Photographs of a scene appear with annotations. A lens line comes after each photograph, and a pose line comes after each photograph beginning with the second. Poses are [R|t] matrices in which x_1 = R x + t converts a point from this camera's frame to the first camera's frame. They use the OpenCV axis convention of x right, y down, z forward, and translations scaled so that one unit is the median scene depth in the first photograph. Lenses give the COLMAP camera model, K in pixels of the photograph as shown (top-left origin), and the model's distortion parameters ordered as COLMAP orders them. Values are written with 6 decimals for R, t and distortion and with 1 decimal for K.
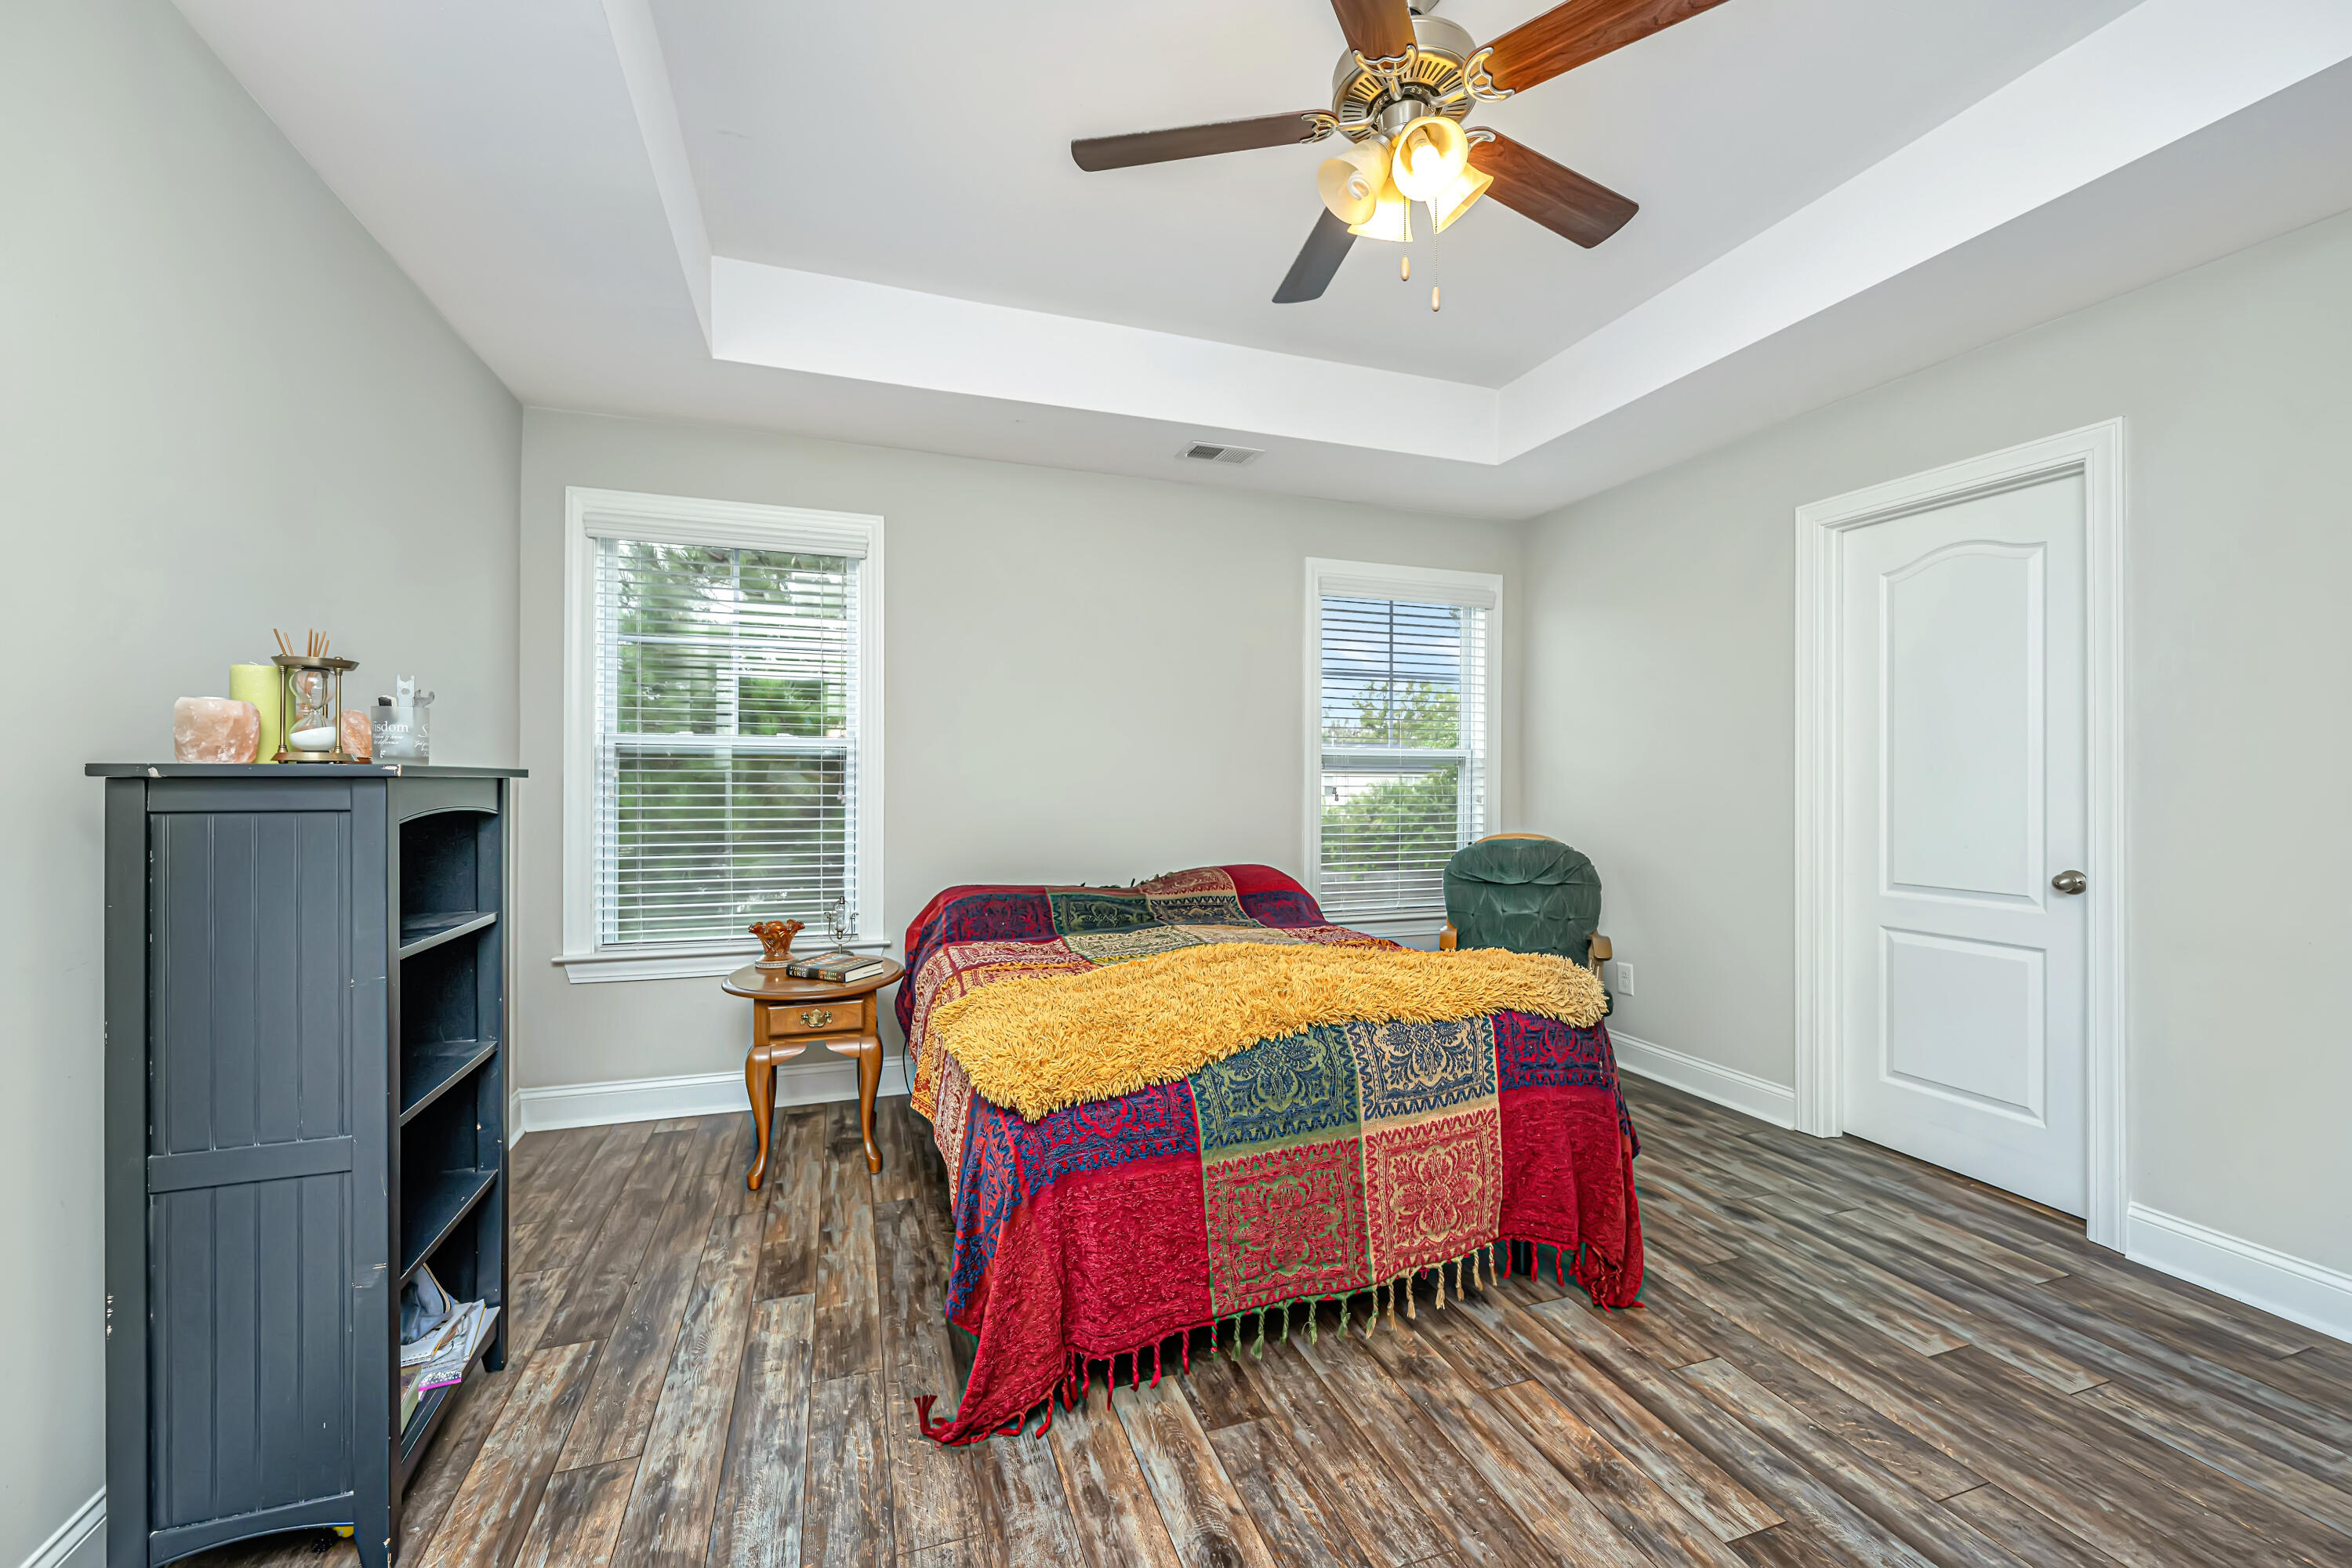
lens RADIAL K [[953.2, 0, 1201.7], [0, 953.2, 783.5], [0, 0, 1]] dist [-0.000558, -0.000175]
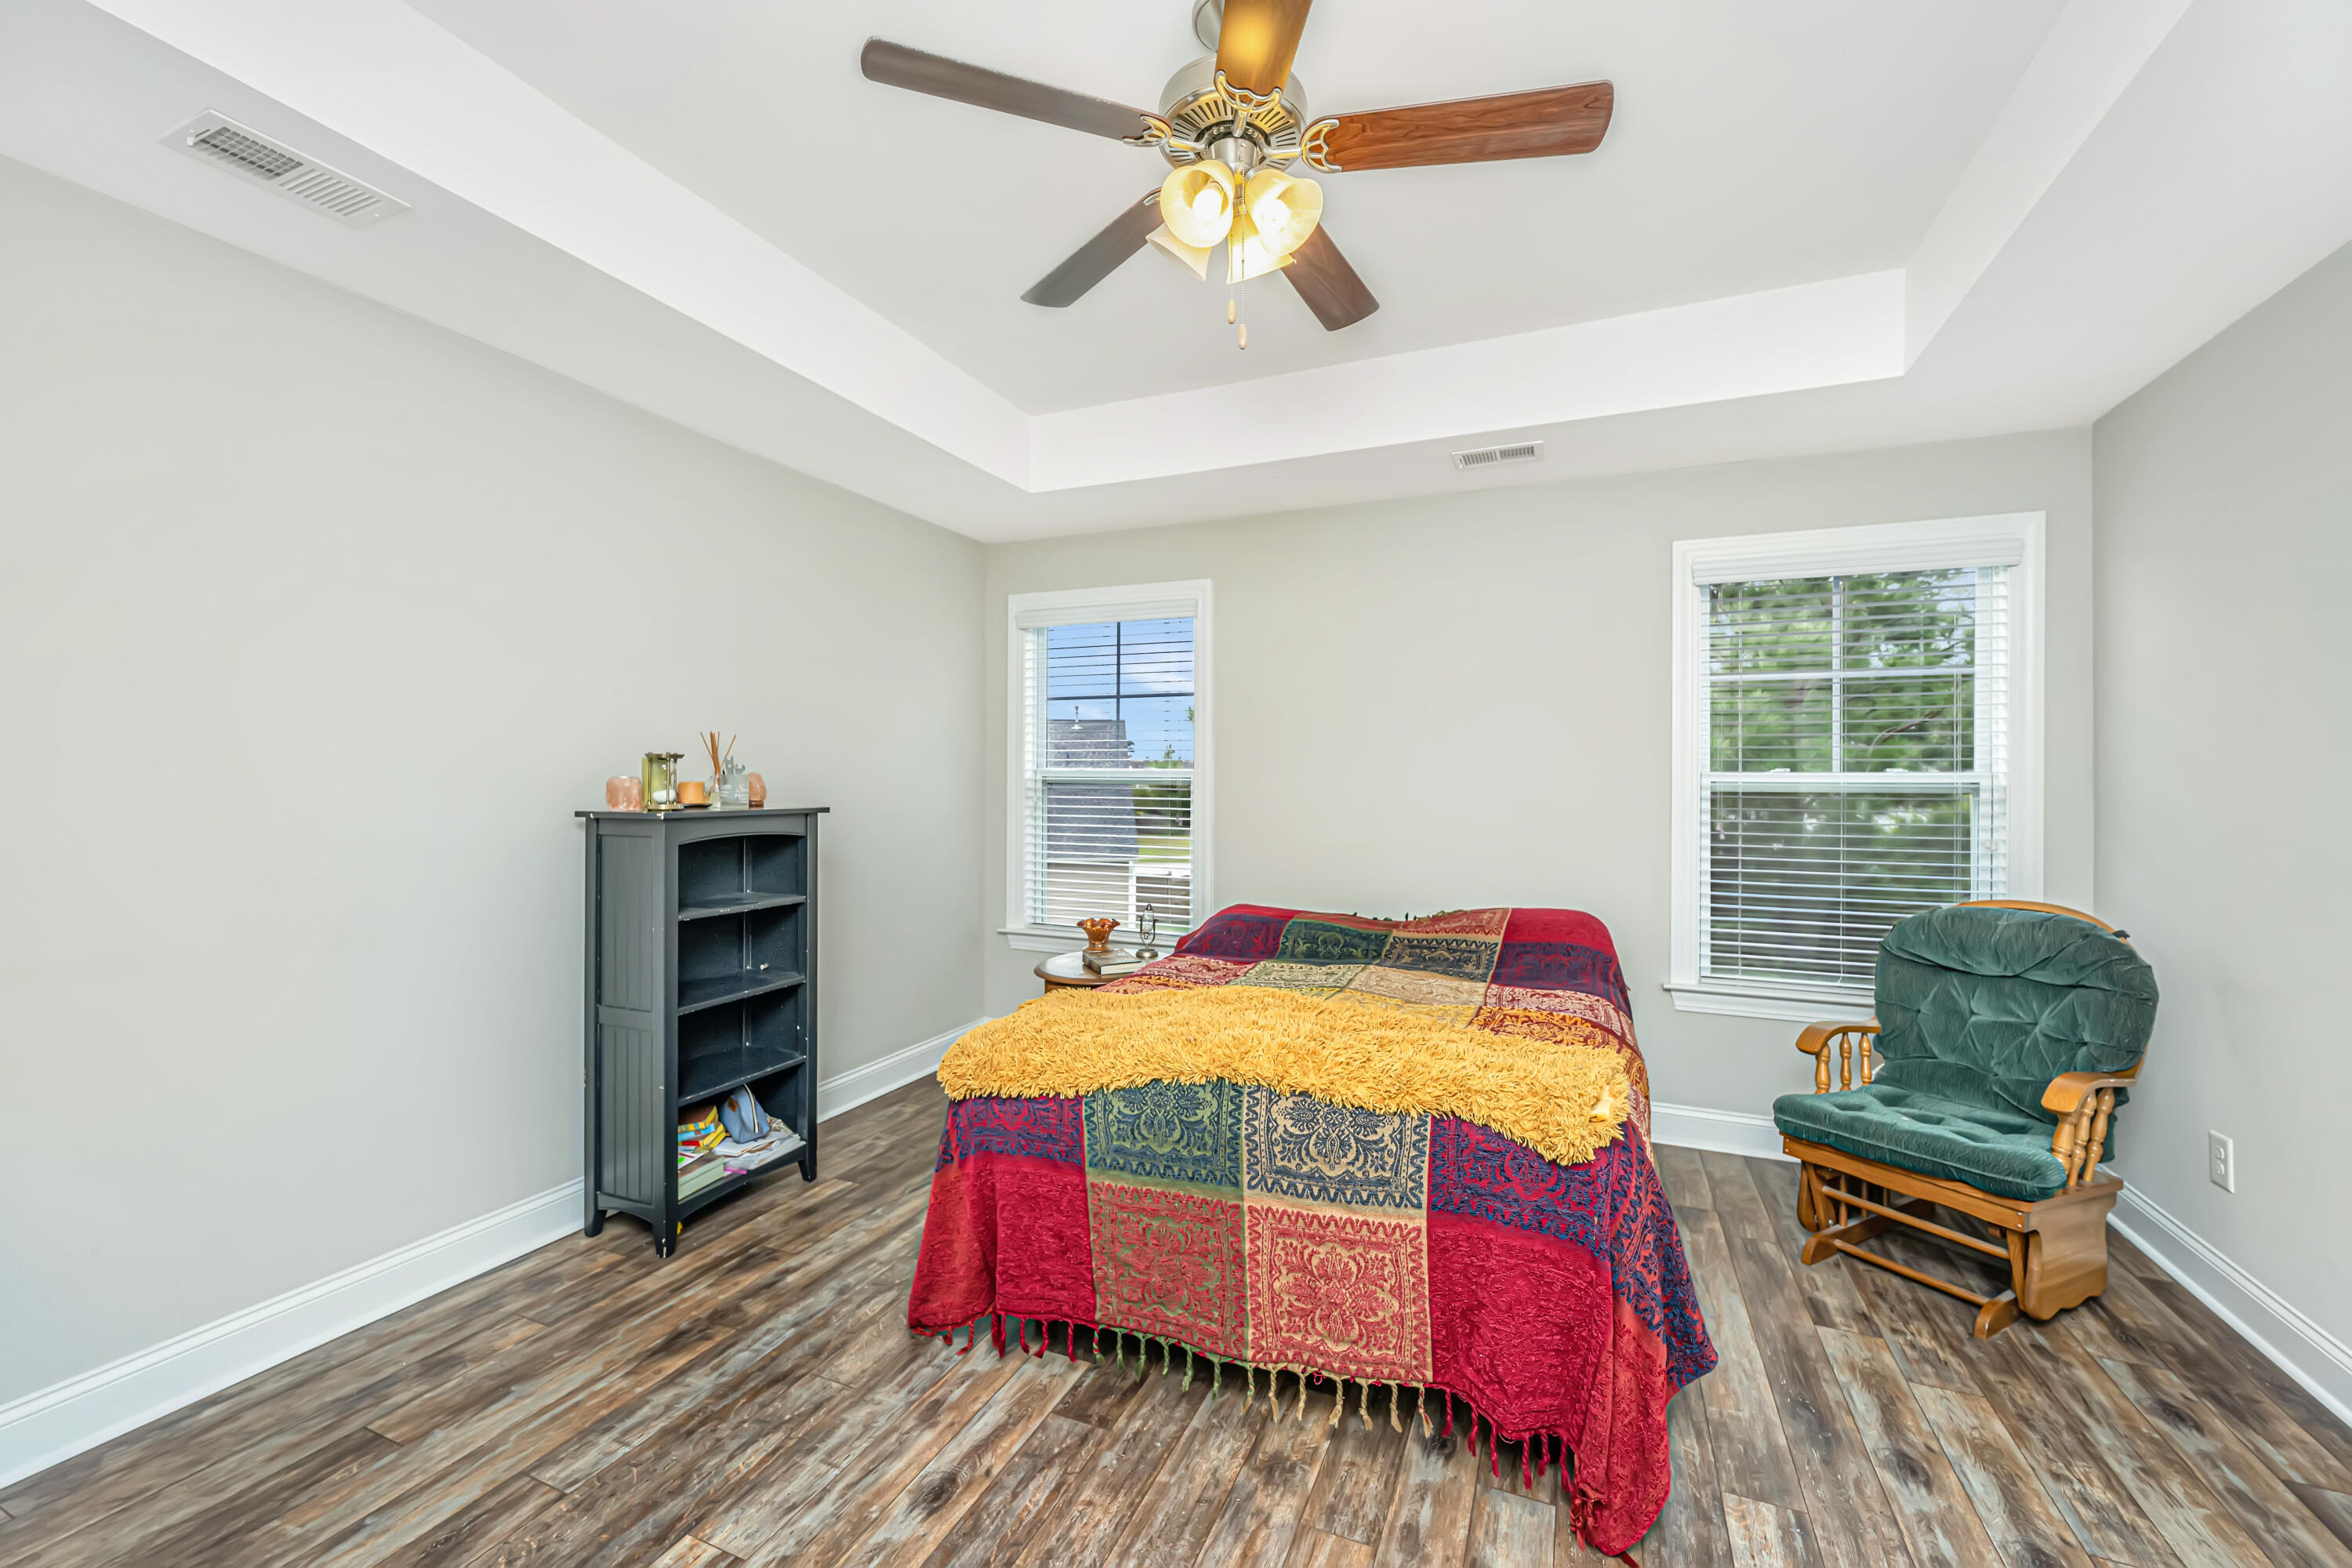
lens RADIAL K [[953.2, 0, 1199.9], [0, 953.2, 779.1], [0, 0, 1]] dist [-0.000558, -0.000175]
pose [[0.730095, 0.002751, -0.683340, 0.796713], [-0.006230, 0.999977, -0.002630, -0.060014], [0.683317, 0.006177, 0.730096, 0.257775]]
